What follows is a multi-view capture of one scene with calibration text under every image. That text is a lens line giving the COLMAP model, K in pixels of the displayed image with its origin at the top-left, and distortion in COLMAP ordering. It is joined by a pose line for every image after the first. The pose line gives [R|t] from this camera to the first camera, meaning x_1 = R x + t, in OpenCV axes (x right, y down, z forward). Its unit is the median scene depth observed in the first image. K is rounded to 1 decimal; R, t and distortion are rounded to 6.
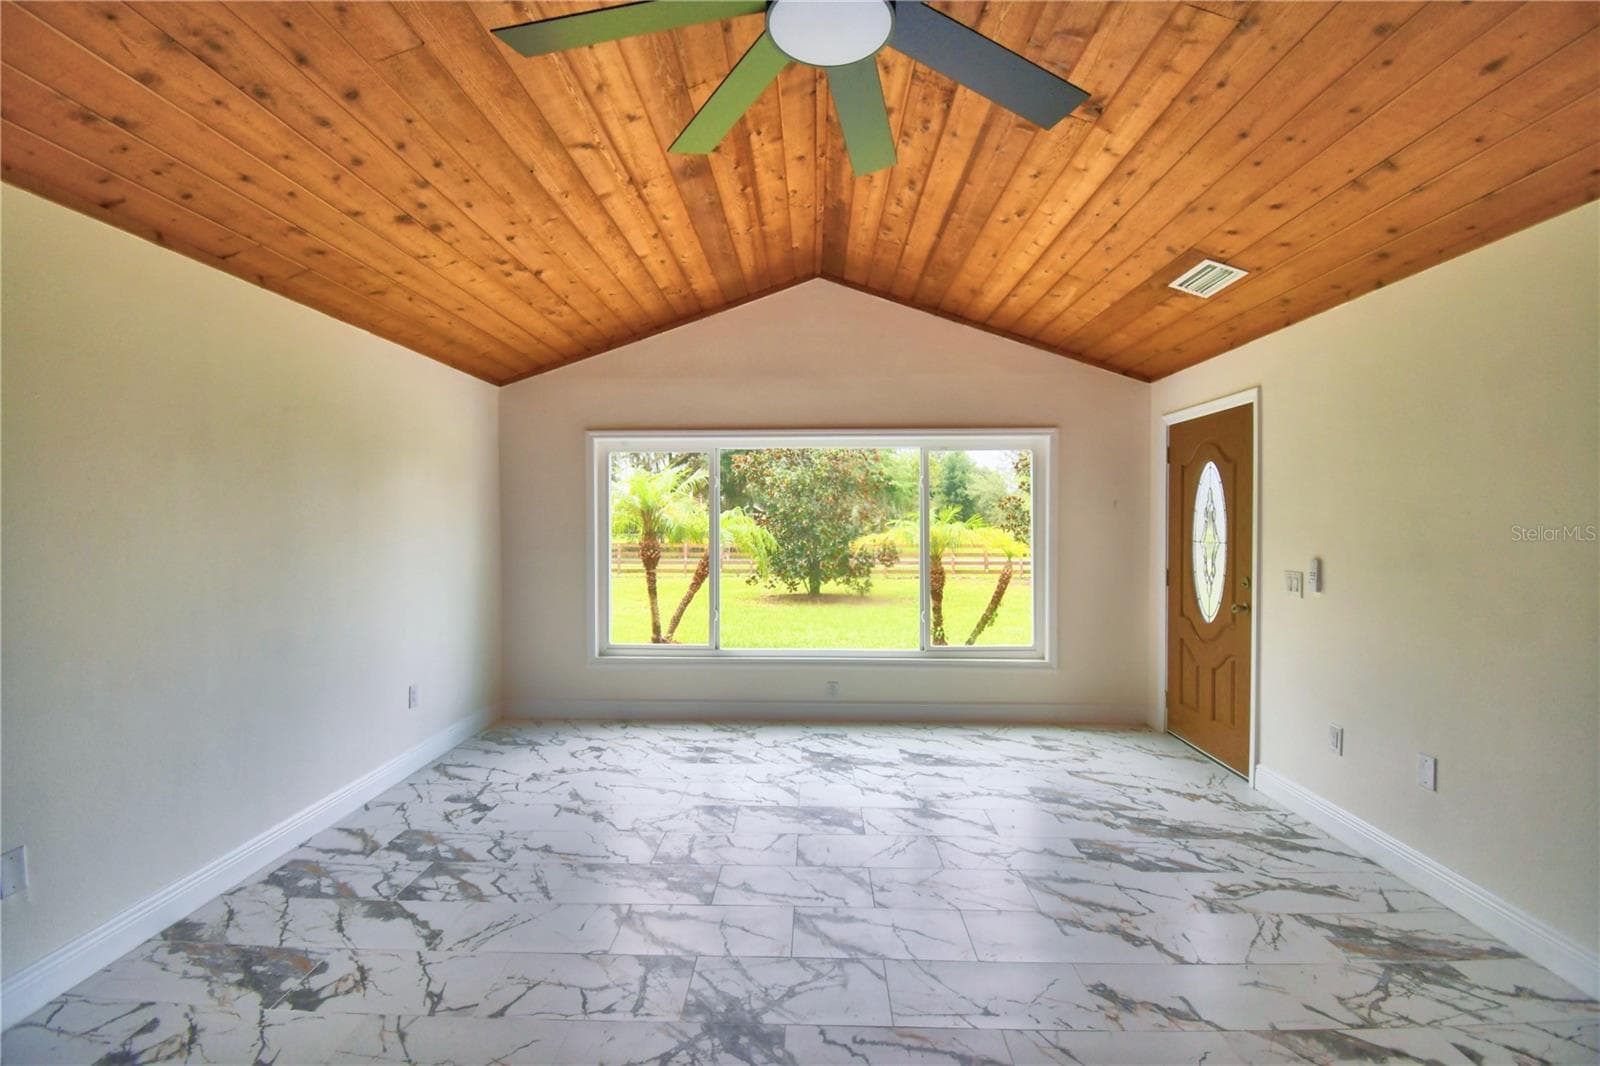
lens RADIAL K [[696.1, 0, 795.0], [0, 696.1, 529.7], [0, 0, 1]] dist [0.019563, -0.026445]
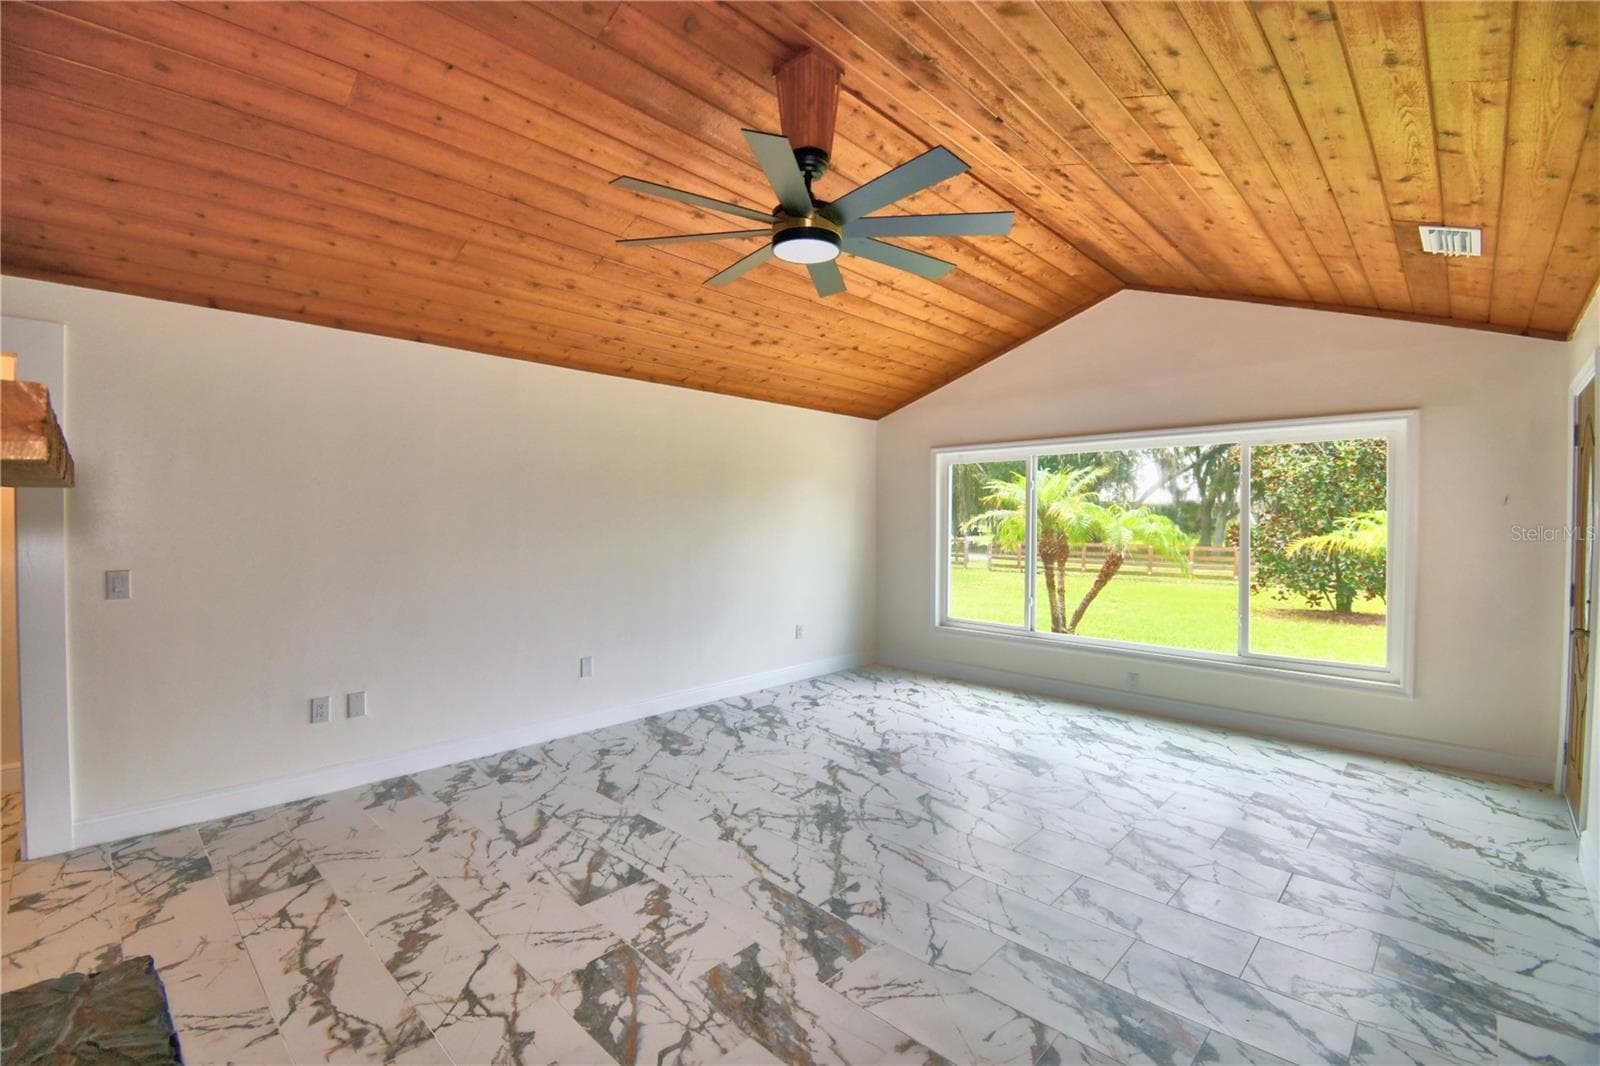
lens RADIAL K [[696.1, 0, 795.0], [0, 696.1, 529.7], [0, 0, 1]] dist [0.019563, -0.026445]
pose [[0.741149, 0.013486, -0.671205, 0.522847], [-0.013371, 0.999896, 0.005325, 0.005511], [0.671207, 0.005028, 0.741253, -0.163313]]
